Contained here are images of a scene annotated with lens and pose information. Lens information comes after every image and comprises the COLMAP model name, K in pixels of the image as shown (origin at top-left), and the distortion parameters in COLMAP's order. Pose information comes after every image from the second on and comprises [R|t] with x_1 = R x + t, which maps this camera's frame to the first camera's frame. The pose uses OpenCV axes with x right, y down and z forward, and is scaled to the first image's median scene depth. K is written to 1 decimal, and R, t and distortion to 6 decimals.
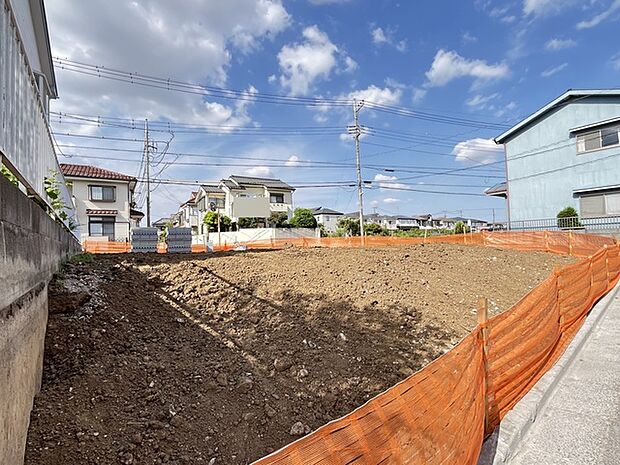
lens RADIAL K [[288.8, 0, 309.5], [0, 288.8, 231.7], [0, 0, 1]] dist [-0.021111, -0.000115]
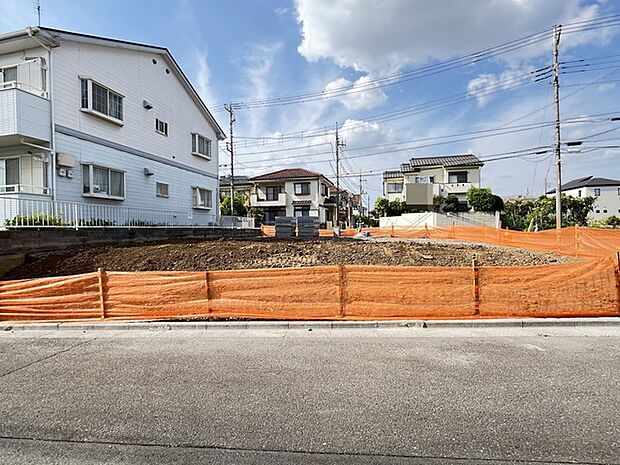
lens RADIAL K [[302.7, 0, 304.9], [0, 302.7, 233.5], [0, 0, 1]] dist [0.000743, -0.001854]
pose [[0.672799, 0.040907, -0.738694, 0.334173], [0.013183, 0.997649, 0.067253, -0.018286], [0.739708, -0.054986, 0.670678, 0.043478]]
